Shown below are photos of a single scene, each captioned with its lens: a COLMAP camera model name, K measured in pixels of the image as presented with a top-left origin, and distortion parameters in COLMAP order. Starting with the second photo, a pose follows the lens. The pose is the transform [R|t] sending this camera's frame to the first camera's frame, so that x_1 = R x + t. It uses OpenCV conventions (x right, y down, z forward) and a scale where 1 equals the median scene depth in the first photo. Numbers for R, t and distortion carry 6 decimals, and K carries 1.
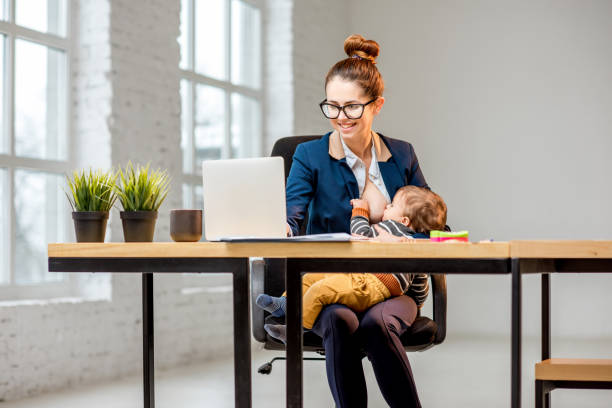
lens RADIAL K [[1533.0, 0, 306.0], [0, 1533.0, 204.0], [0, 0, 1]] dist [-0.085738, 0.399893]
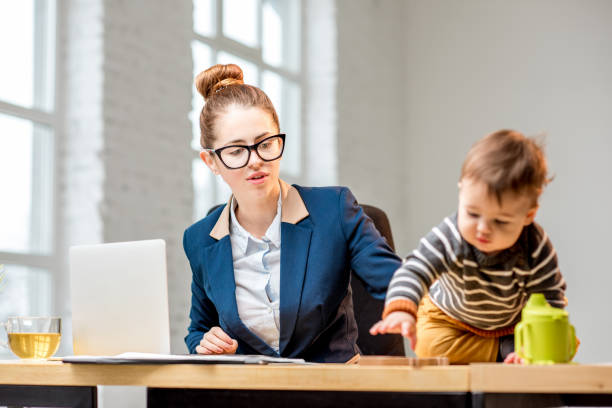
lens RADIAL K [[1533.0, 0, 306.0], [0, 1533.0, 204.0], [0, 0, 1]] dist [-0.085738, 0.399893]
pose [[0.997422, -0.004258, -0.071632, 0.049216], [-0.000363, 0.997926, -0.064368, -0.000980], [0.071758, 0.064228, 0.995352, 0.153384]]
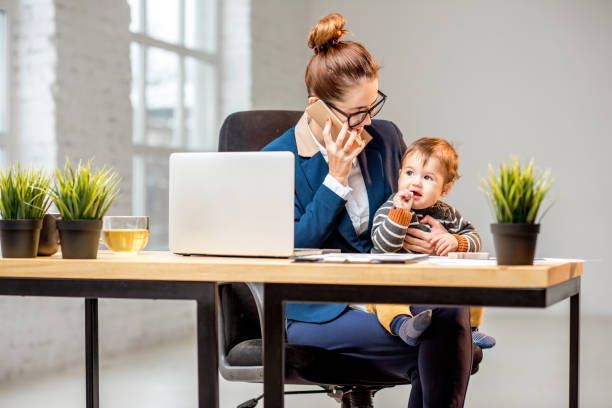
lens RADIAL K [[1500.6, 0, 306.0], [0, 1500.6, 204.0], [0, 0, 1]] dist [-0.074101, -0.183837]
pose [[0.999386, 0.004441, 0.034761, -0.008399], [-0.005496, 0.999525, 0.030311, -0.013775], [-0.034610, -0.030483, 0.998936, 0.101930]]
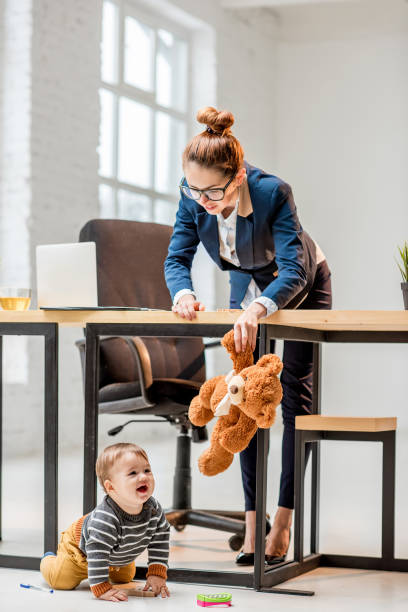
lens RADIAL K [[1533.0, 0, 204.0], [0, 1533.0, 306.0], [0, 0, 1]] dist [-0.085738, 0.399893]
pose [[0.997566, 0.013730, -0.068358, 0.076577], [-0.014287, 0.999869, -0.007664, 0.013665], [0.068244, 0.008622, 0.997631, -0.099782]]
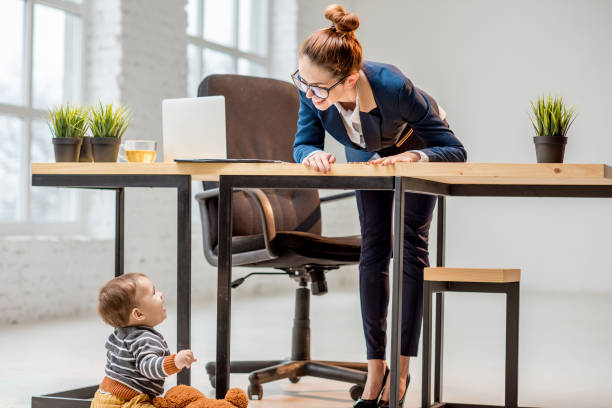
lens RADIAL K [[1533.0, 0, 306.0], [0, 1533.0, 204.0], [0, 0, 1]] dist [-0.085738, 0.399893]
pose [[0.999324, 0.018447, -0.031795, 0.045024], [-0.018004, 0.999737, 0.014177, 0.018369], [0.032048, -0.013595, 0.999394, -0.110716]]
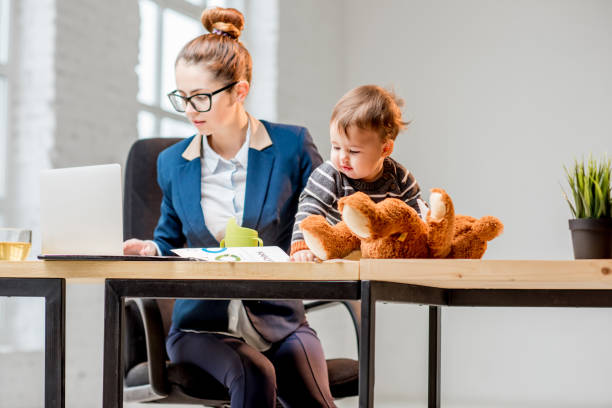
lens RADIAL K [[1597.3, 0, 306.0], [0, 1597.3, 204.0], [0, 0, 1]] dist [-0.106137, -0.035576]
pose [[0.999209, 0.012341, -0.037792, 0.060506], [-0.013946, 0.998999, -0.042503, 0.013799], [0.037230, 0.042996, 0.998381, 0.059565]]
